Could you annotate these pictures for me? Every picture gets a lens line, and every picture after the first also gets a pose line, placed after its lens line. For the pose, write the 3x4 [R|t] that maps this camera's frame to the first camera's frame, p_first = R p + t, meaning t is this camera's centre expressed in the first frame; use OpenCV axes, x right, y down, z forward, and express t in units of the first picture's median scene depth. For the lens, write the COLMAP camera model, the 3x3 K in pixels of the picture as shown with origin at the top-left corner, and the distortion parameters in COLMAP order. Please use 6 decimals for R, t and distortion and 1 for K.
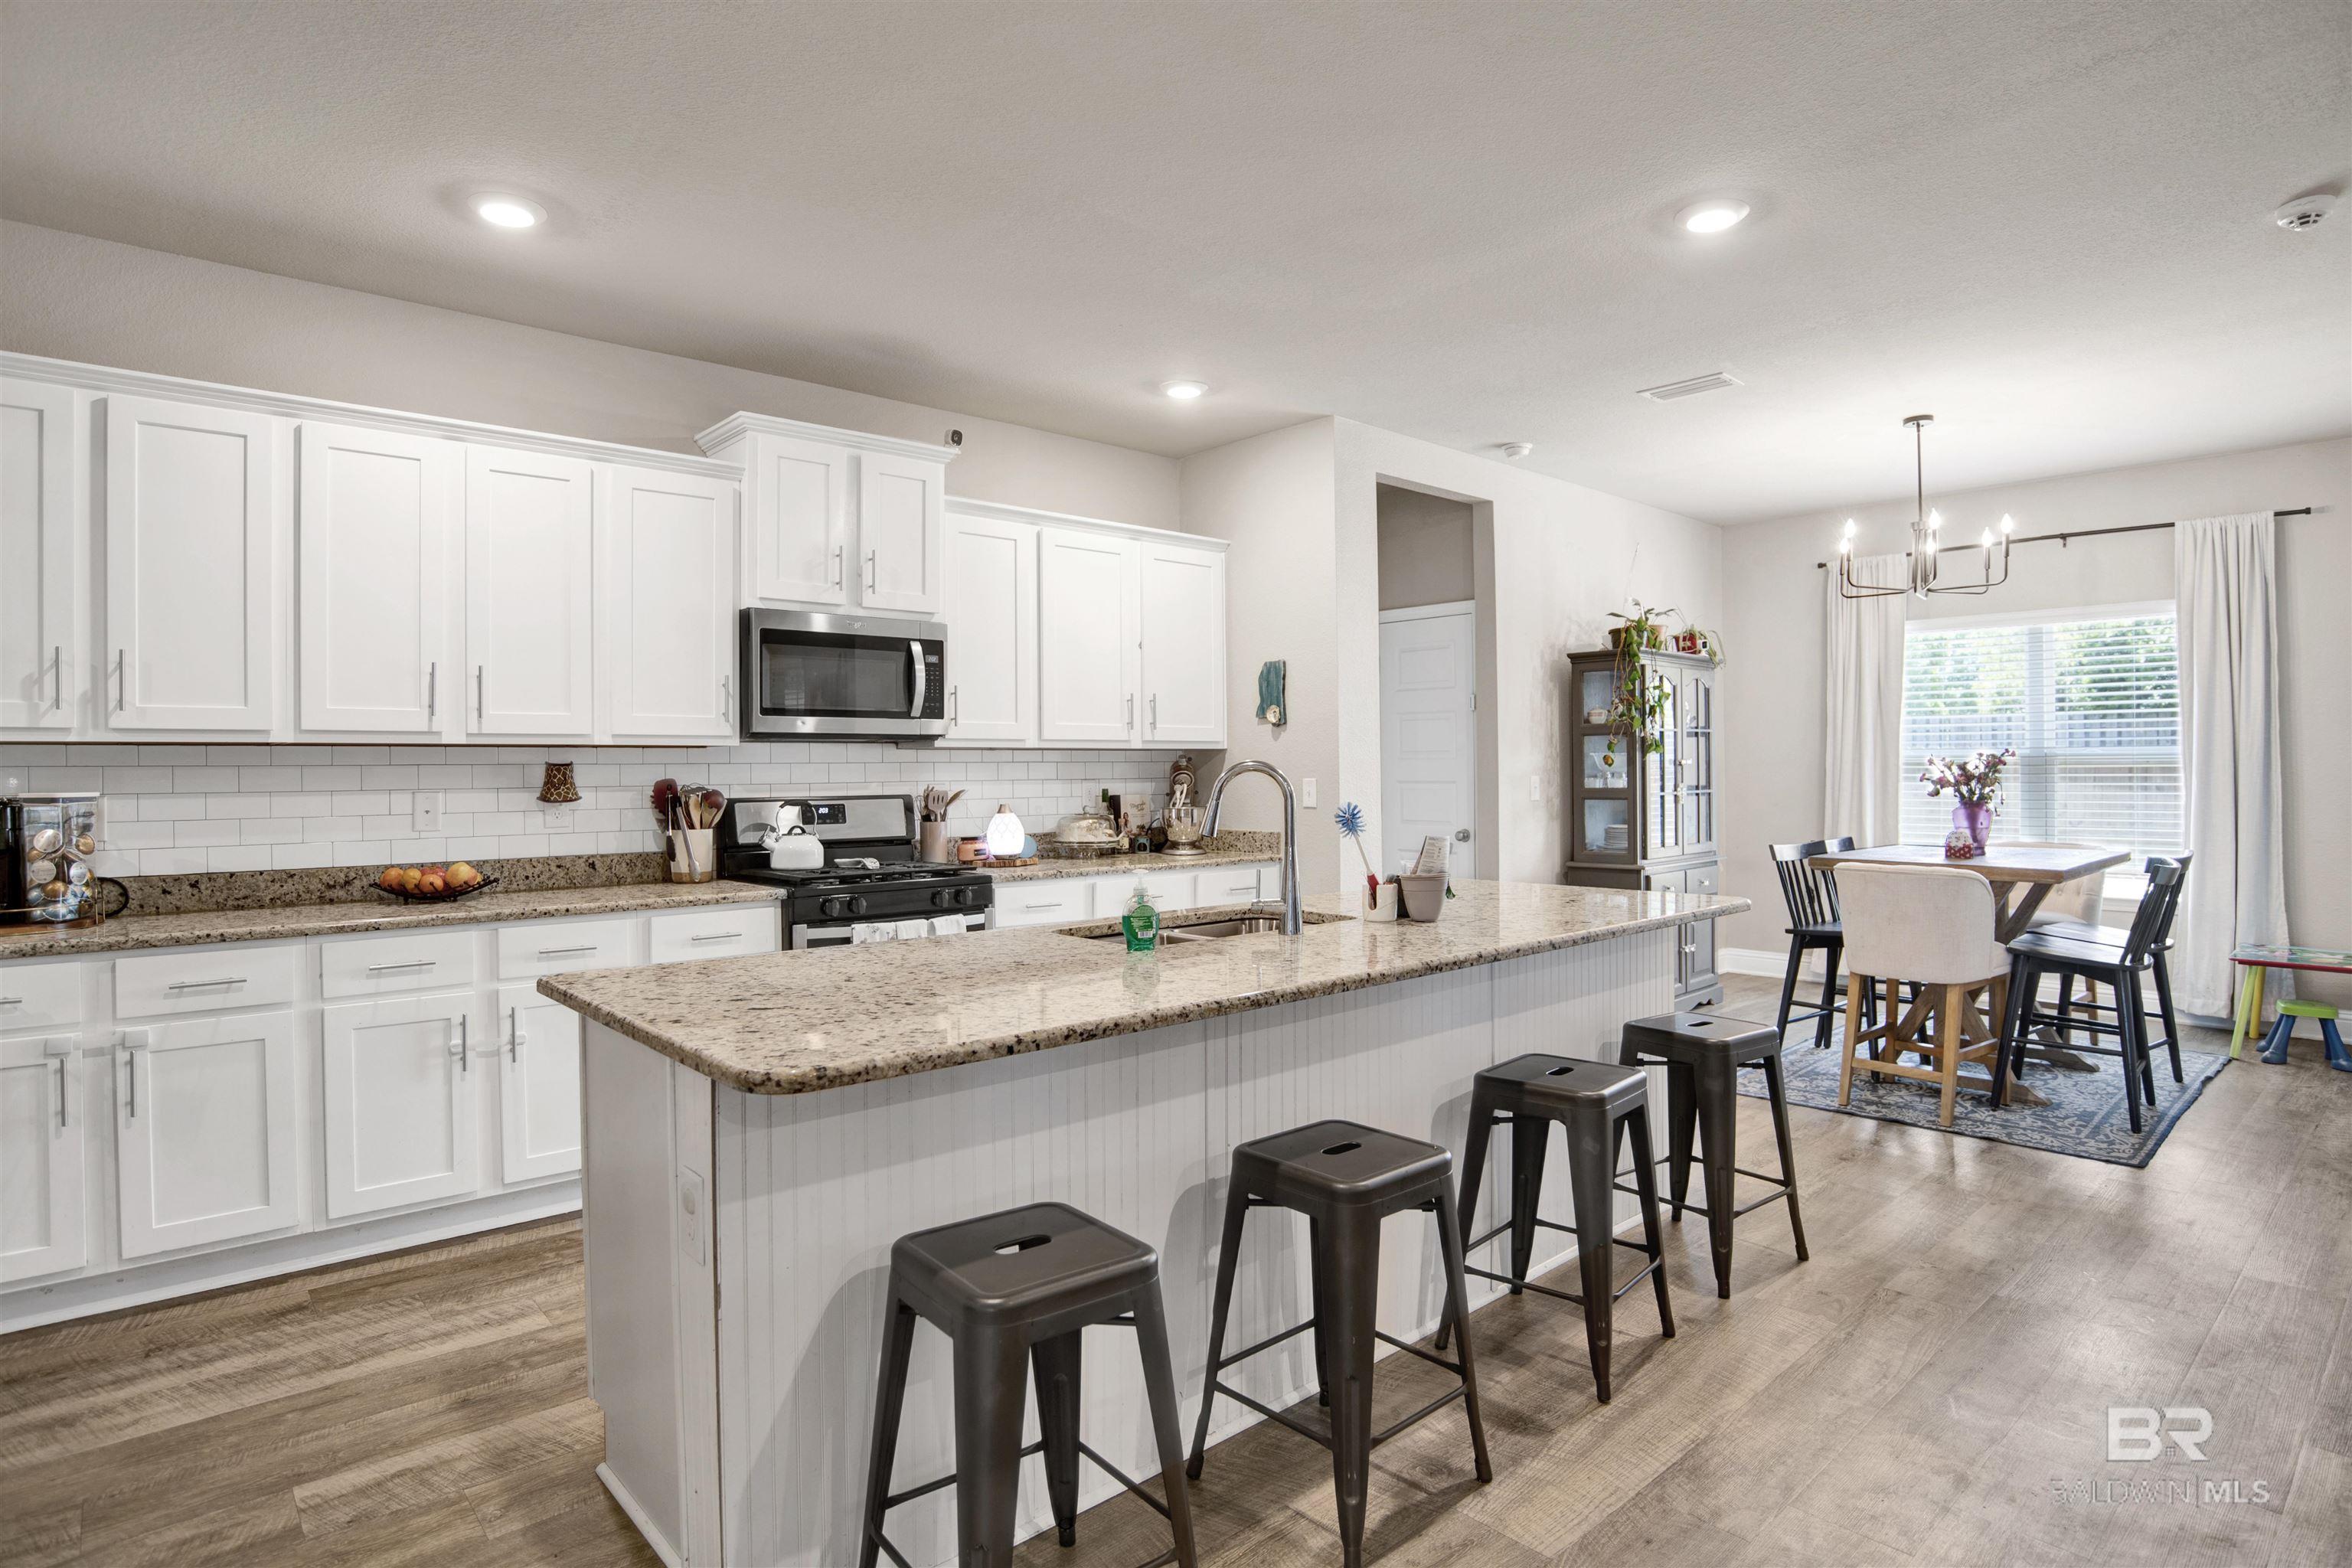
lens RADIAL K [[1254.9, 0, 1184.7], [0, 1254.9, 782.0], [0, 0, 1]] dist [-0.071266, 0.026040]
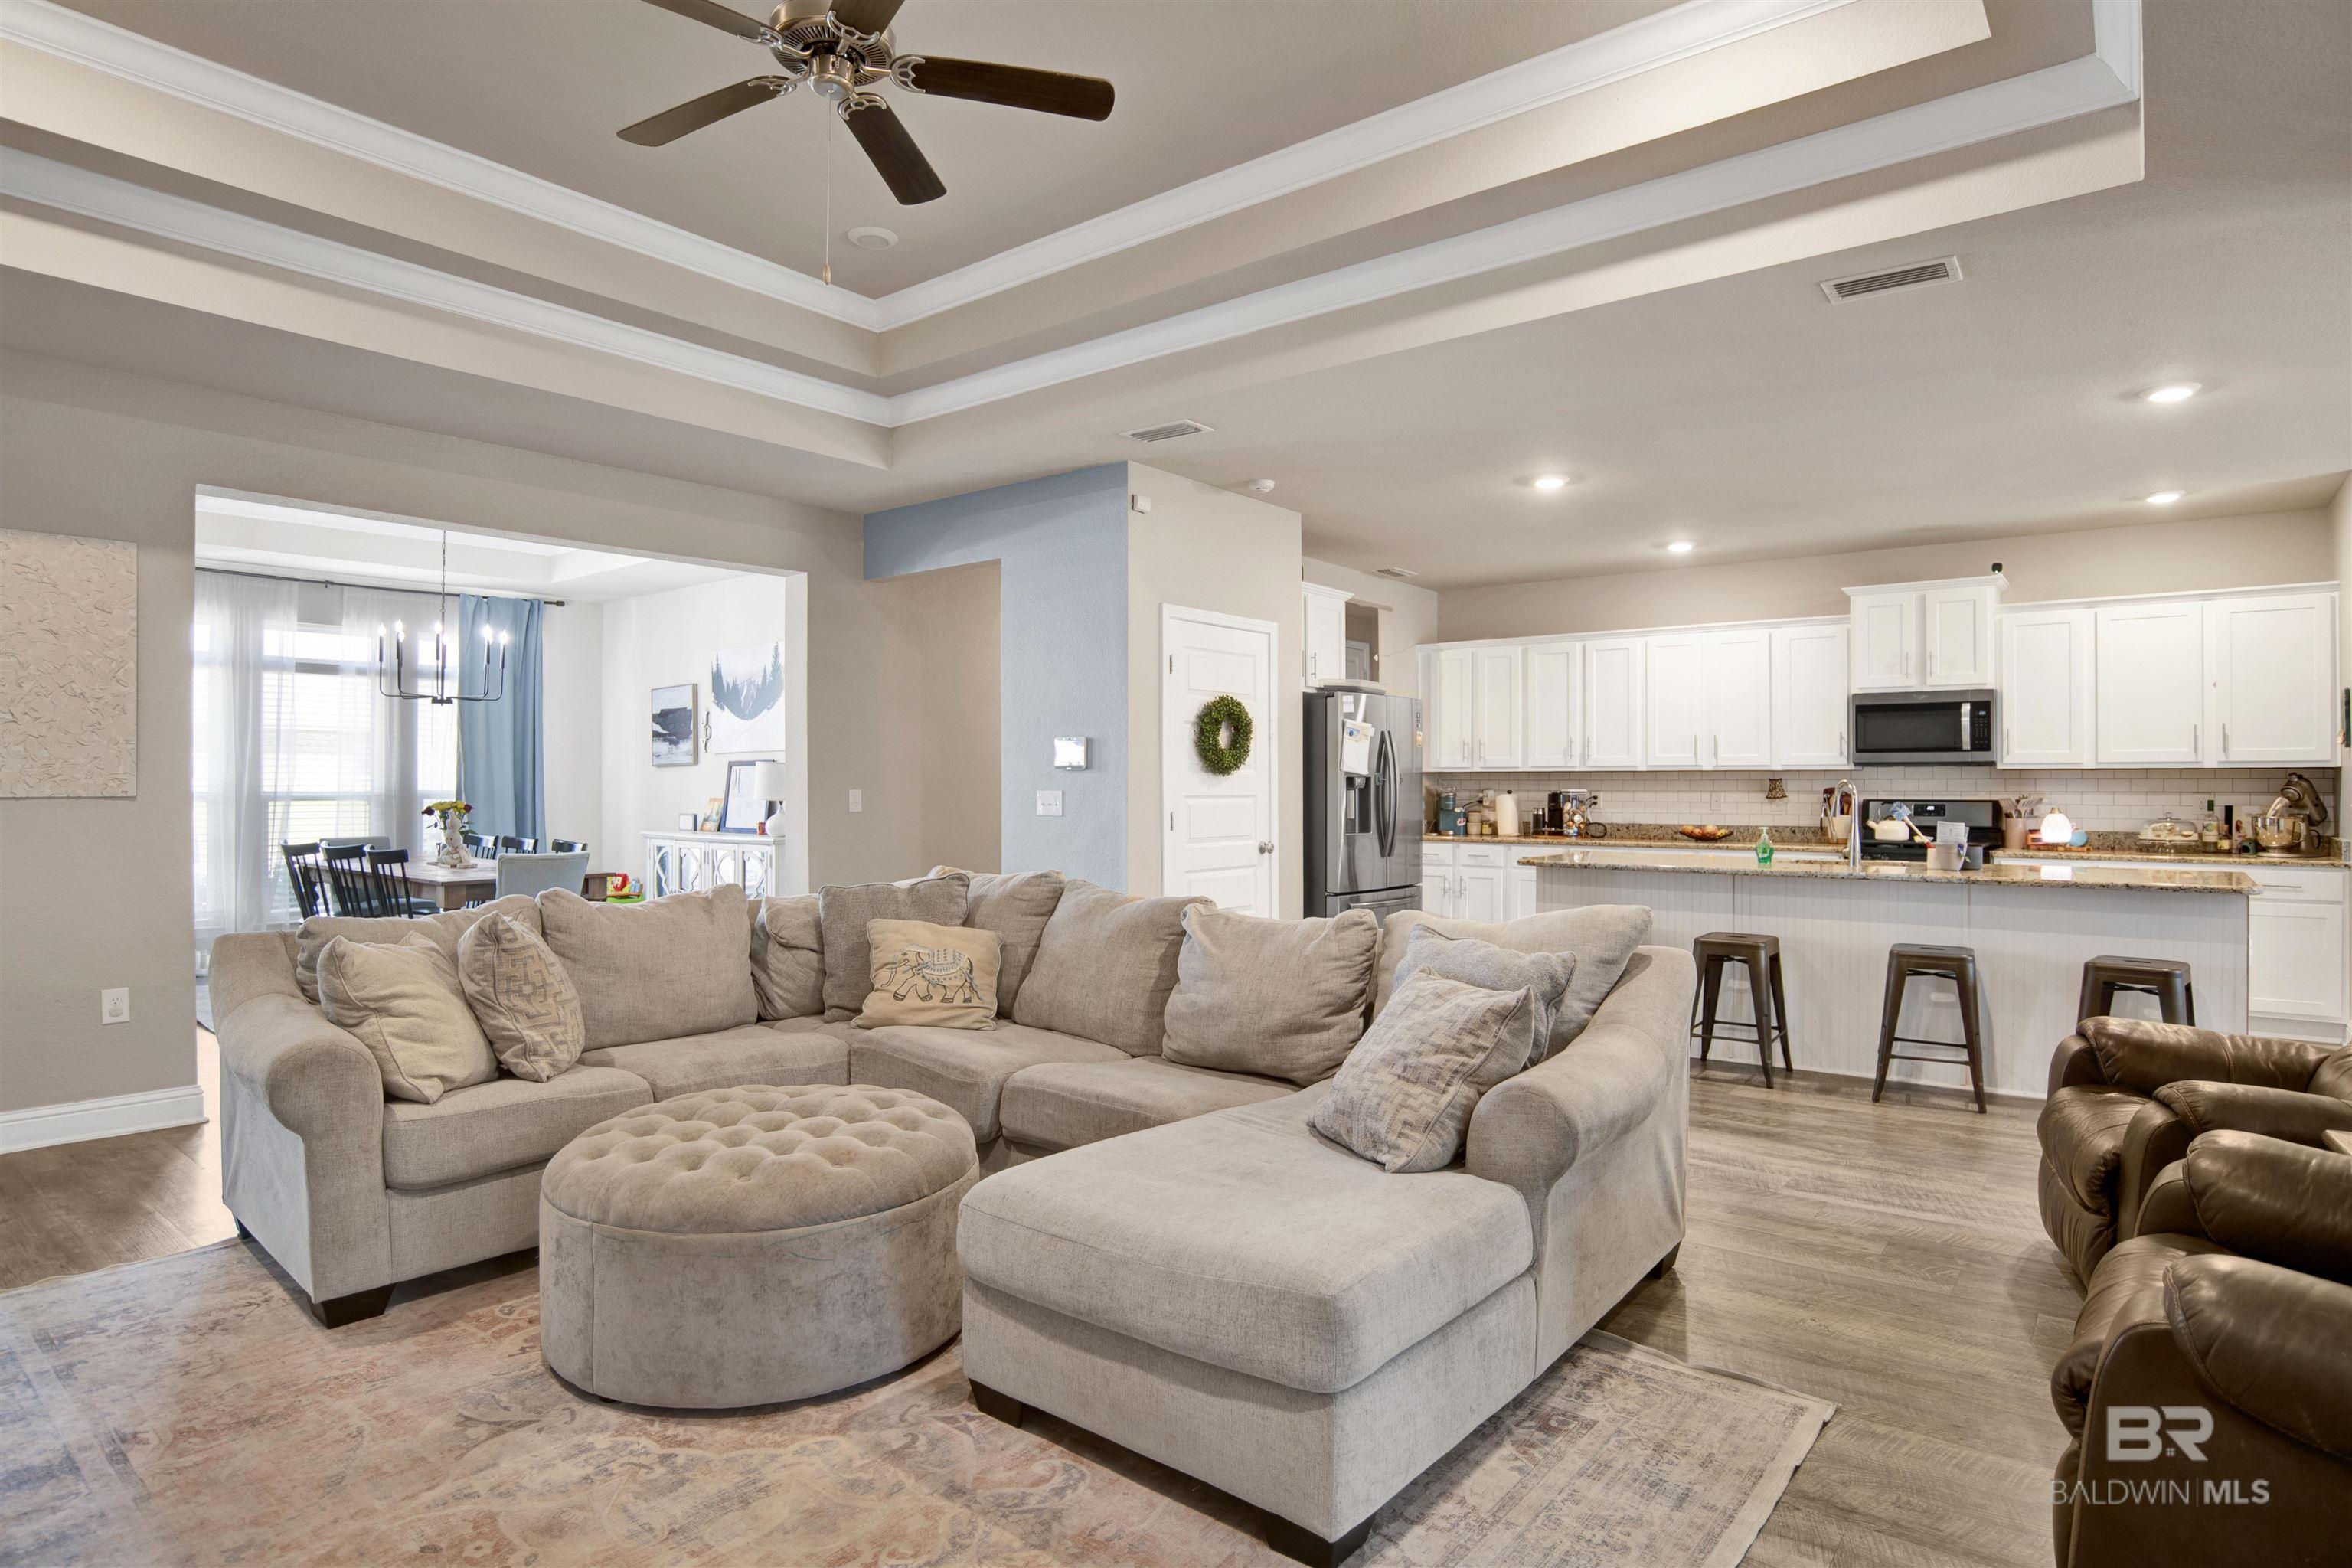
lens RADIAL K [[1254.9, 0, 1184.7], [0, 1254.9, 782.0], [0, 0, 1]] dist [-0.071266, 0.026040]
pose [[0.154732, 0.006109, -0.987938, 1.158137], [-0.011993, 0.999919, 0.004305, -0.006750], [0.987884, 0.011183, 0.154793, -0.221297]]
